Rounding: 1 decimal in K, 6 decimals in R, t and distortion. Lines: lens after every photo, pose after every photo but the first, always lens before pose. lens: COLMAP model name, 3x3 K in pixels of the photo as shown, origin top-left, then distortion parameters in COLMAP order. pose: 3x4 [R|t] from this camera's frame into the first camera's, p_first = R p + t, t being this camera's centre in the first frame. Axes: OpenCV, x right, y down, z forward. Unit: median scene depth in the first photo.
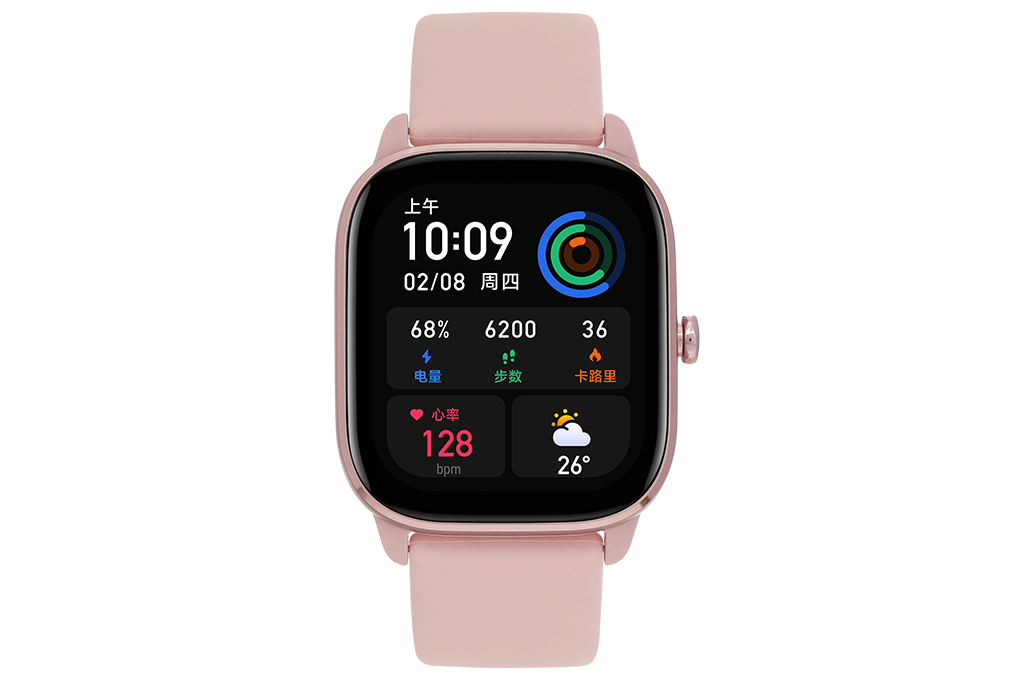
lens RADIAL K [[4050.1, 0, 508.6], [0, 4050.1, 343.0], [0, 0, 1]] dist [0.239322, 0.000000]
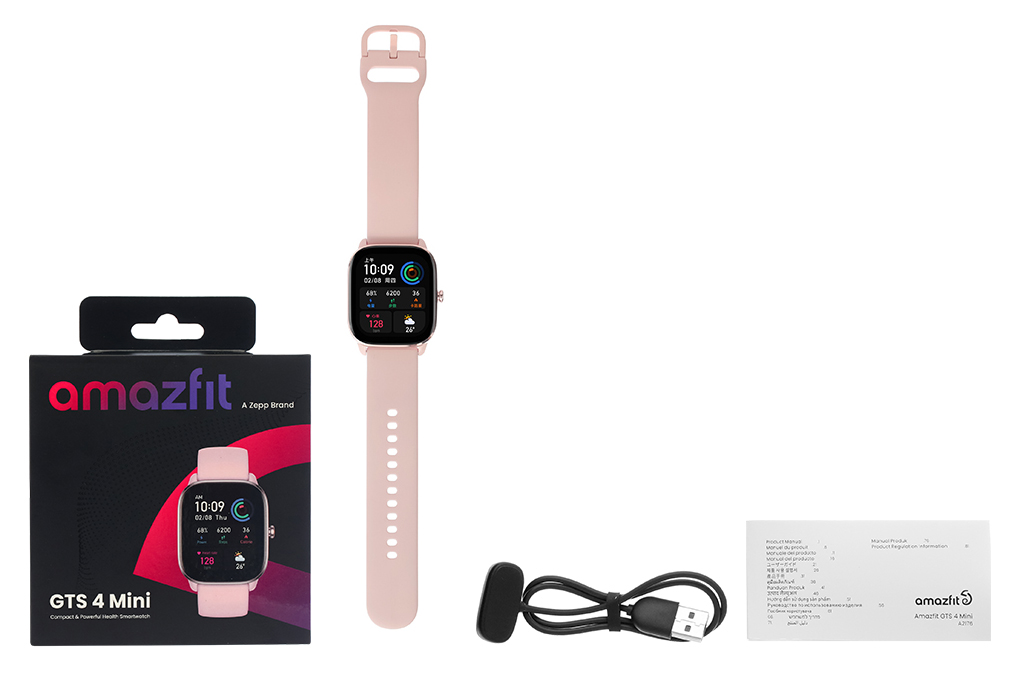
lens RADIAL K [[4050.1, 0, 509.5], [0, 4050.1, 341.6], [0, 0, 1]] dist [0.239322, 0.000000]
pose [[0.998233, -0.002024, 0.059381, -0.114244], [0.001623, 0.999976, 0.006807, 0.016013], [-0.059393, -0.006699, 0.998212, -2.730898]]
